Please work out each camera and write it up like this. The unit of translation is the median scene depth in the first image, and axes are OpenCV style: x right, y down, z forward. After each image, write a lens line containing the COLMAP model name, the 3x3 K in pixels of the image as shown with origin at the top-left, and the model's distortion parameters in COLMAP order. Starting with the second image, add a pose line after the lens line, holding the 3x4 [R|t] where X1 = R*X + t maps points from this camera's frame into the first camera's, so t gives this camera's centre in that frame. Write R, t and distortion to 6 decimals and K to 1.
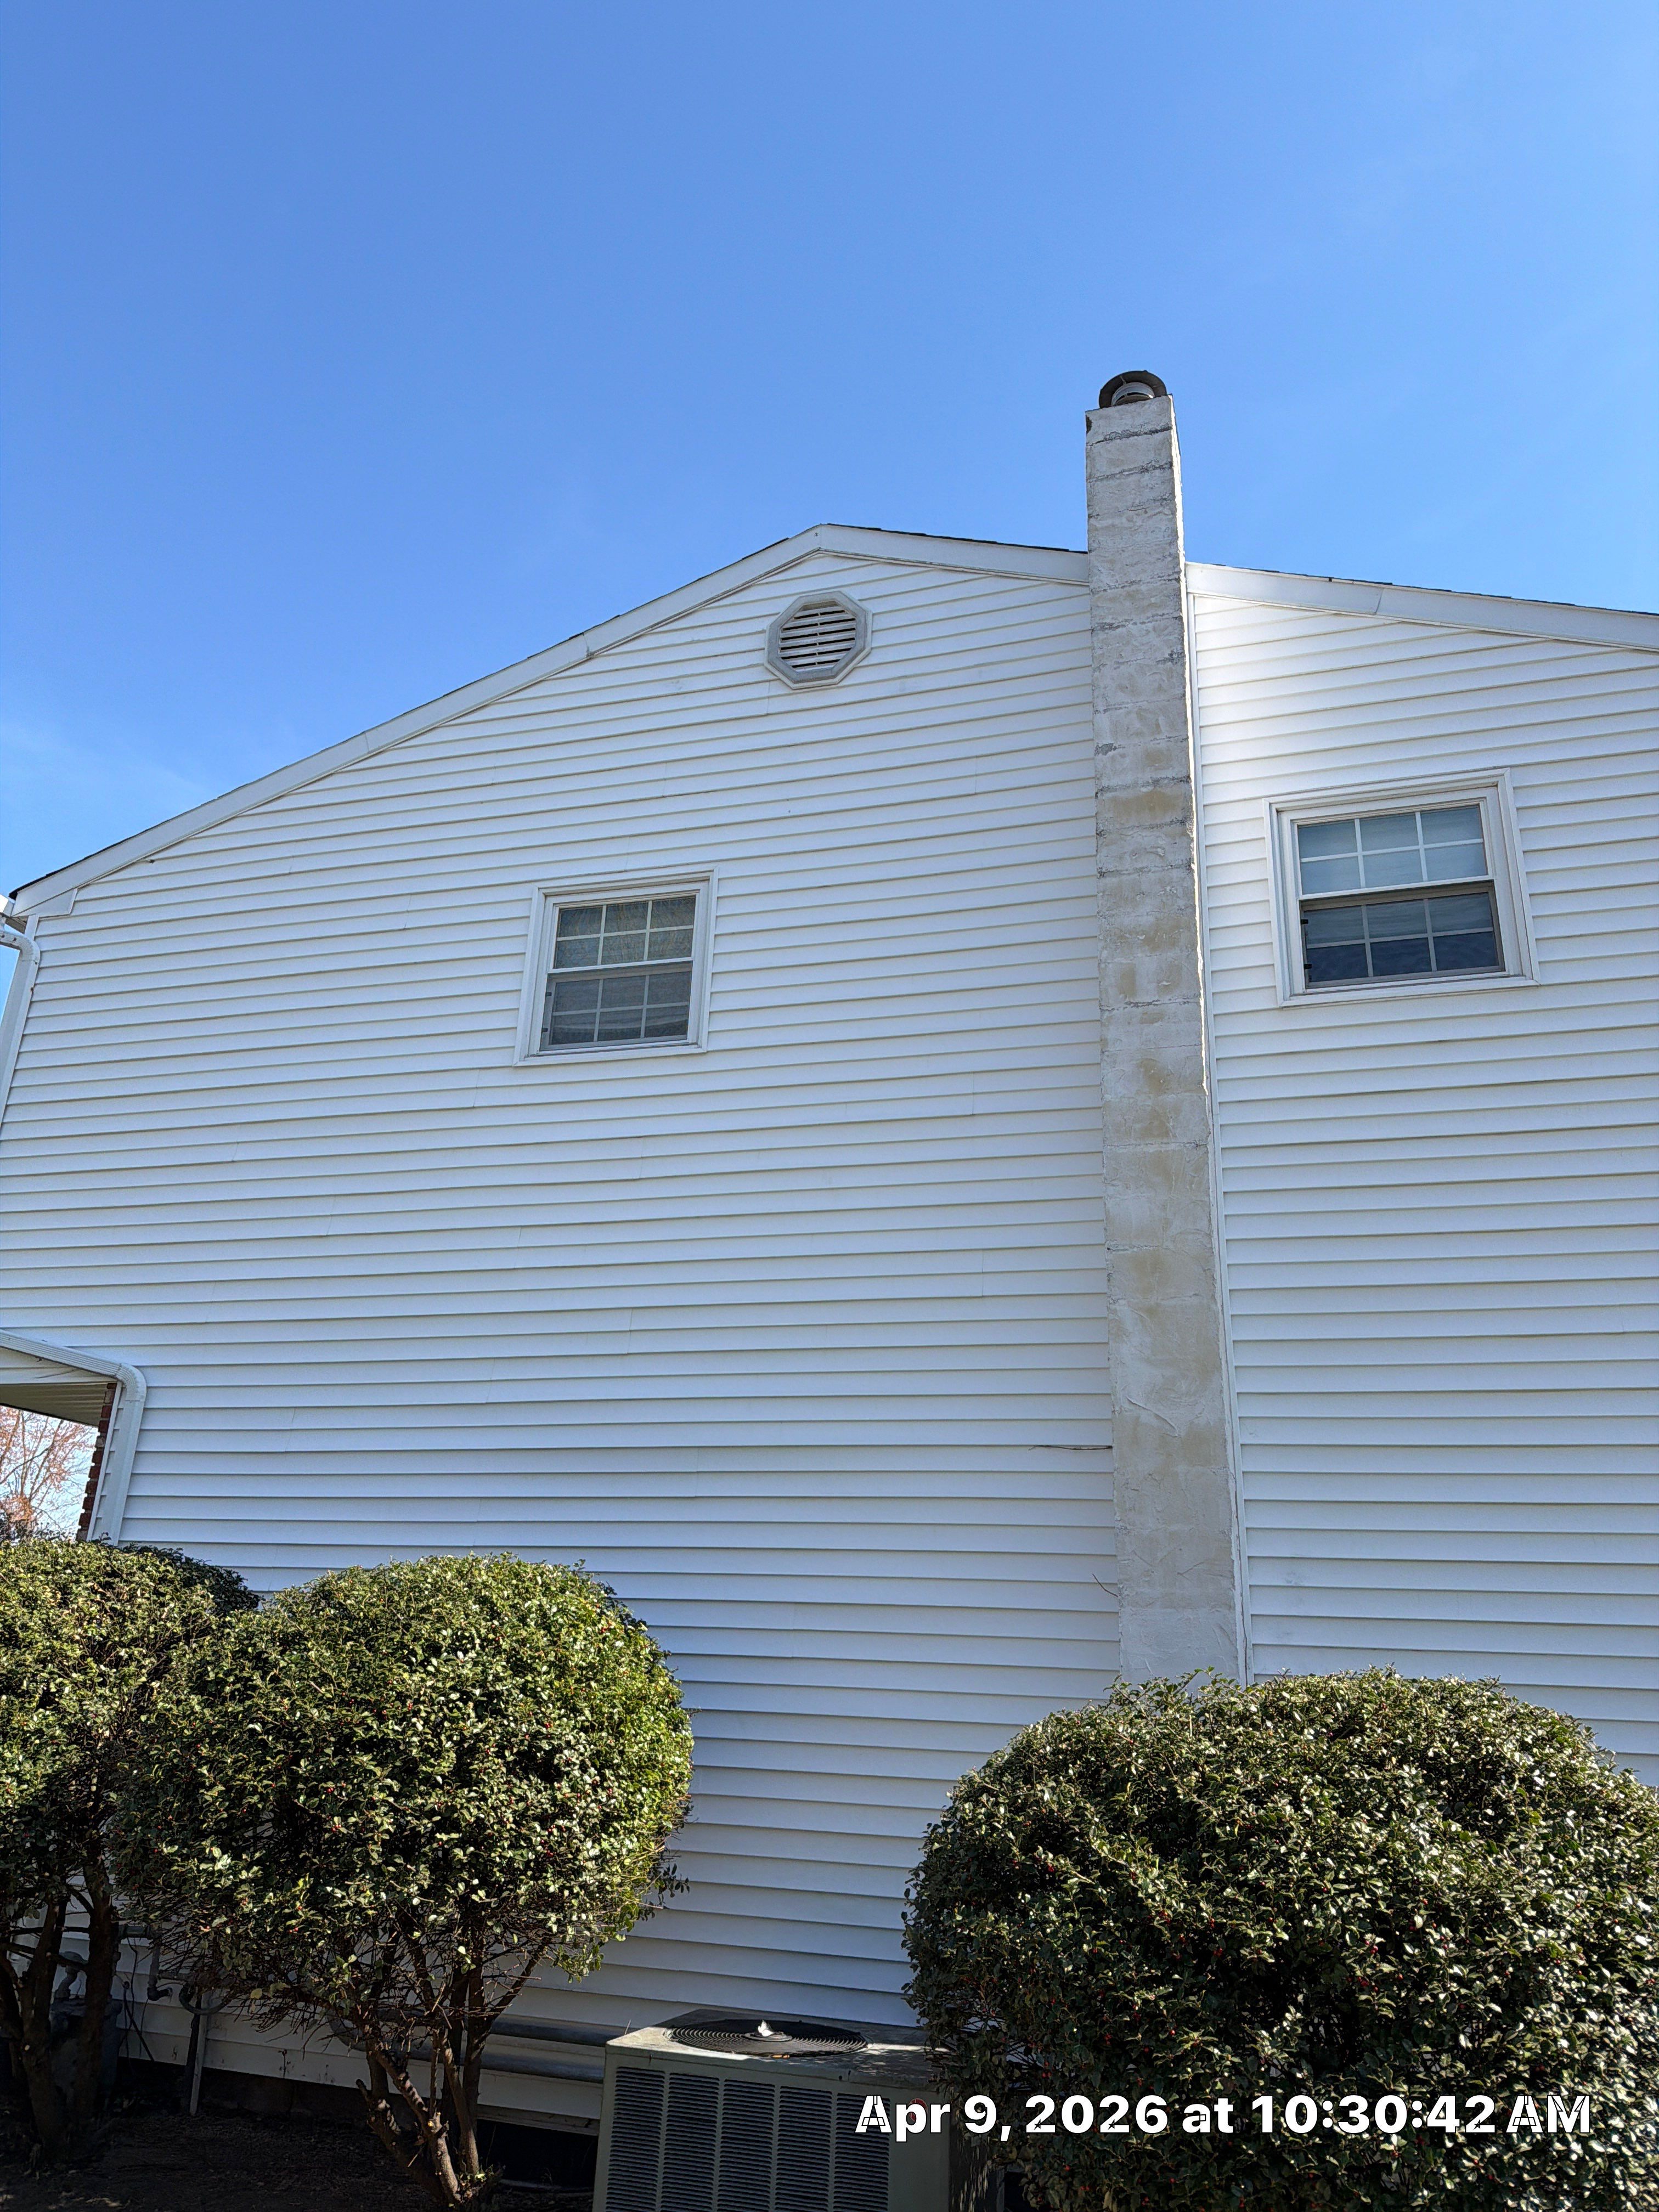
lens RADIAL K [[1588.6, 0, 801.6], [0, 1588.6, 1086.3], [0, 0, 1]] dist [0.137416, -0.198057]
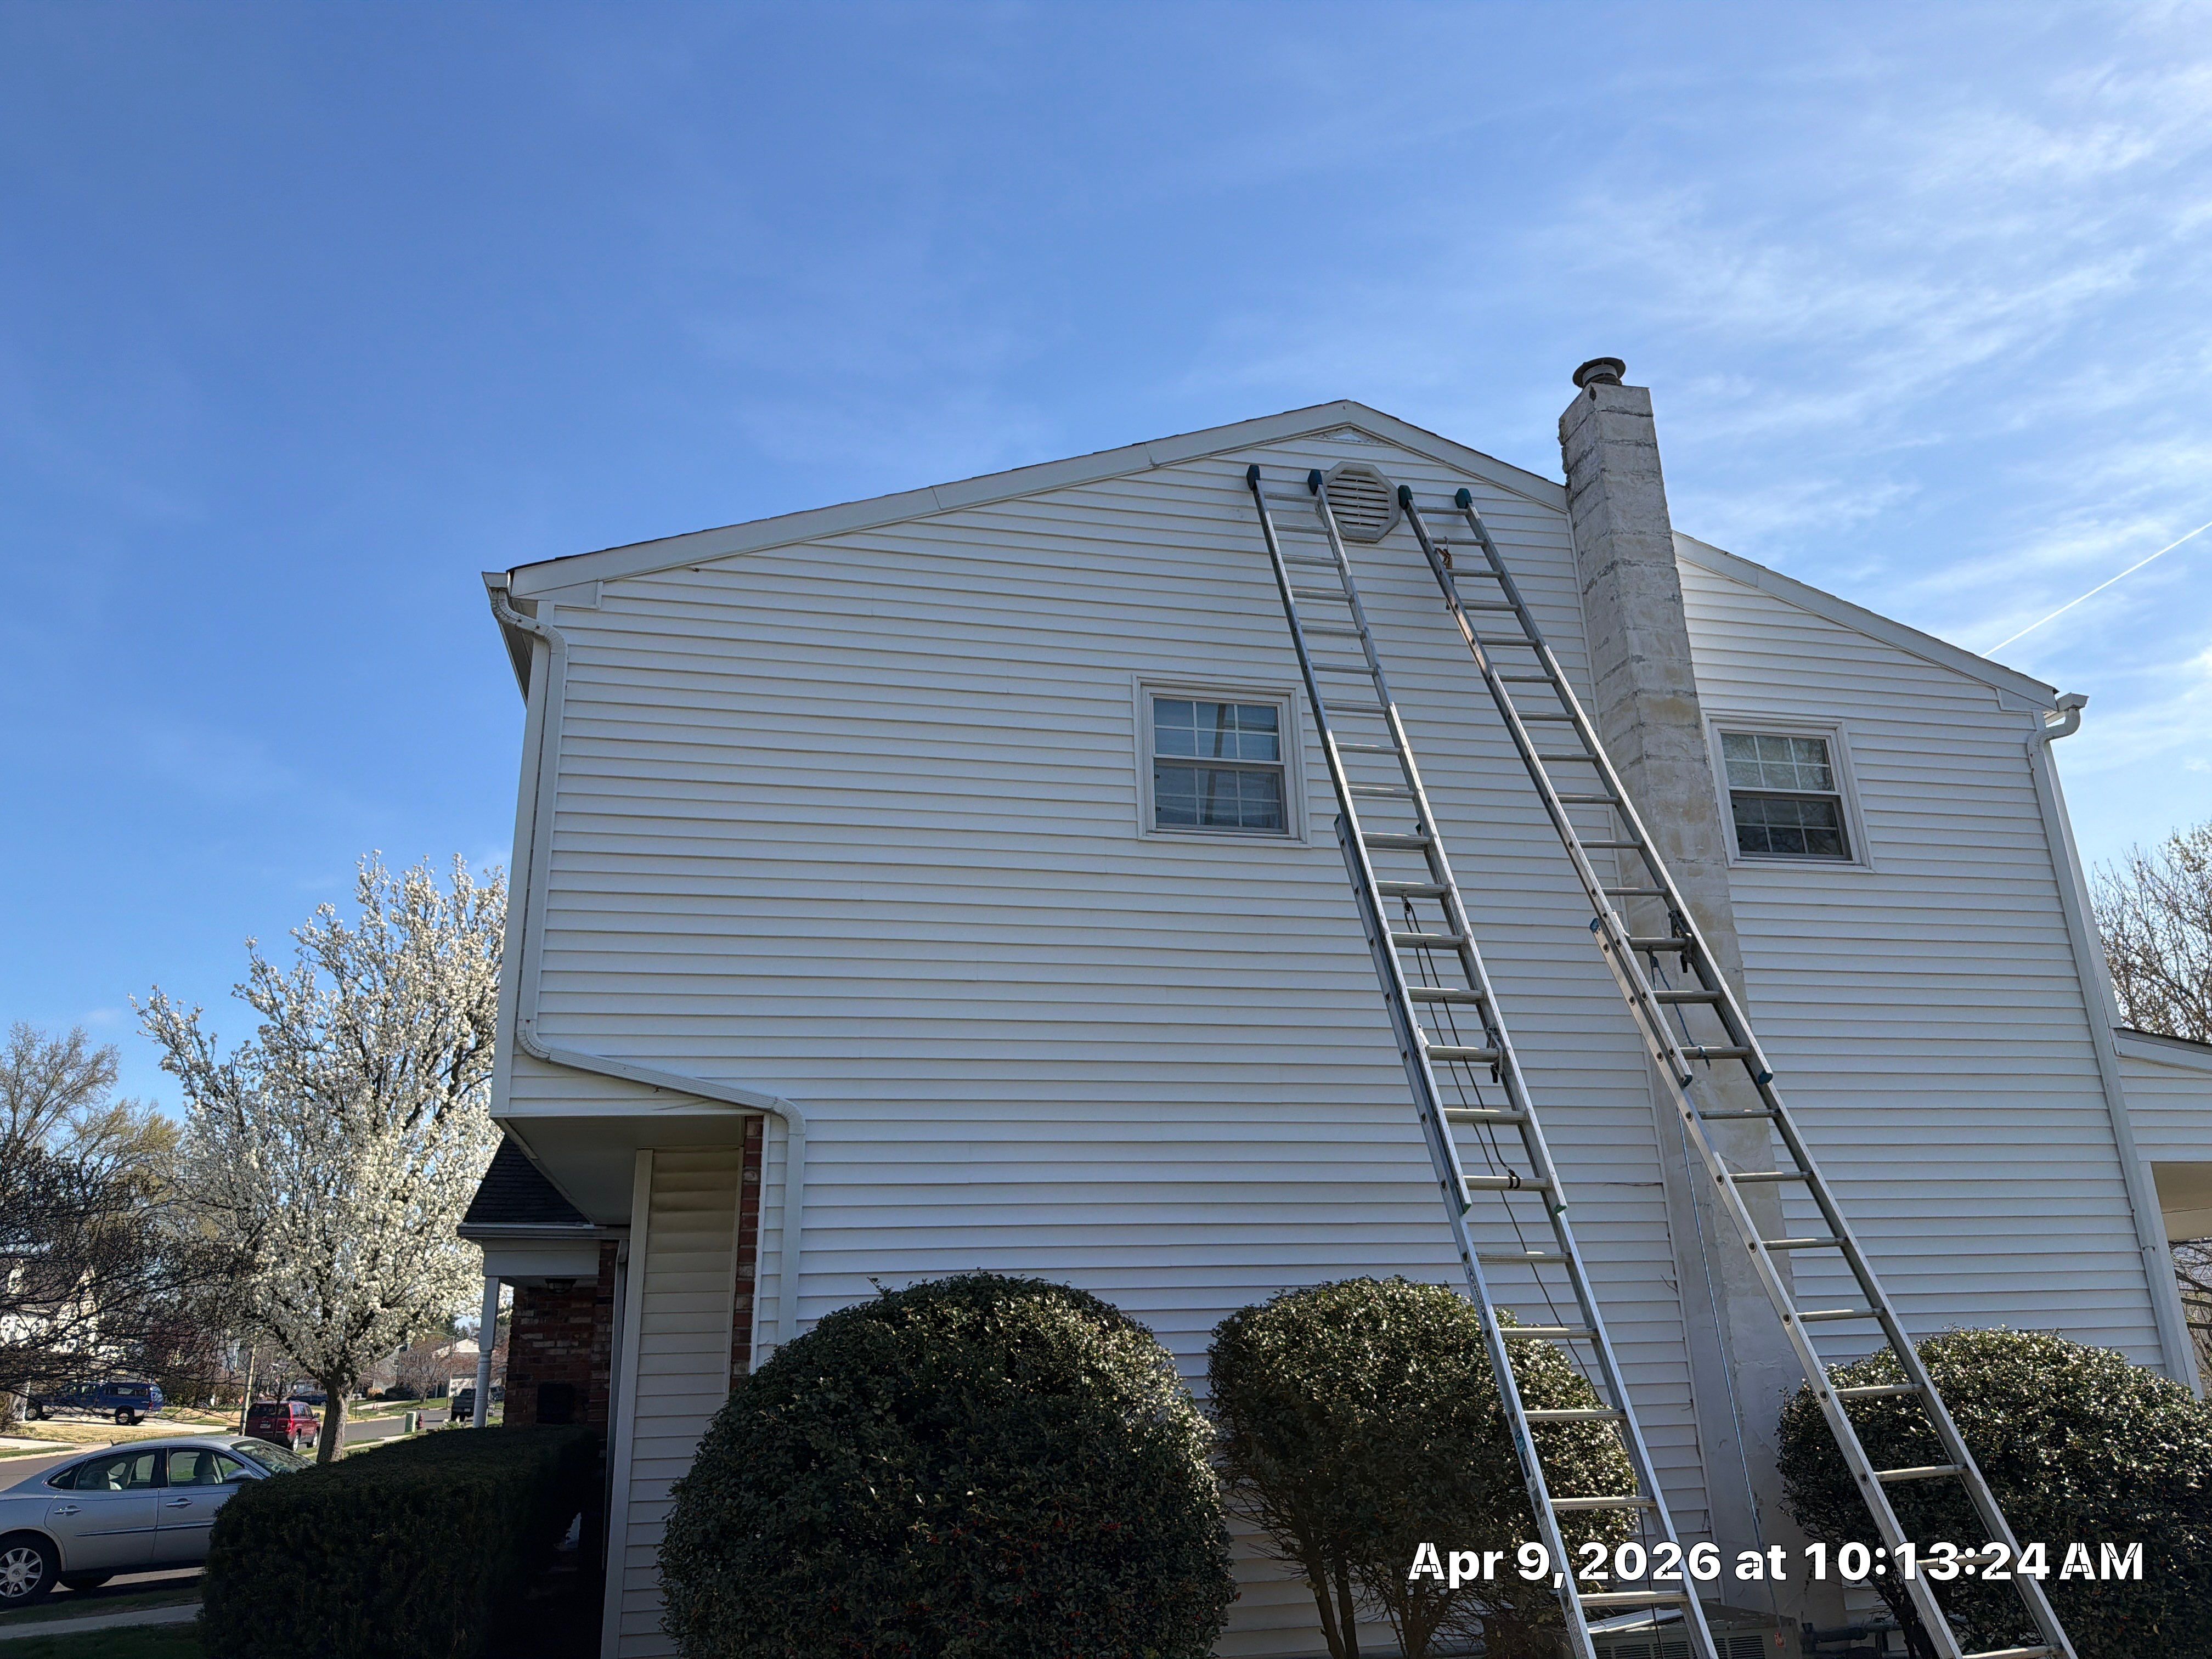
lens RADIAL K [[1557.8, 0, 1109.2], [0, 1557.8, 851.2], [0, 0, 1]] dist [0.065445, -0.090327]
pose [[0.862203, 0.092055, 0.498129, -0.829312], [-0.117112, 0.992933, 0.019212, -0.025898], [-0.492840, -0.074902, 0.866890, 0.077985]]
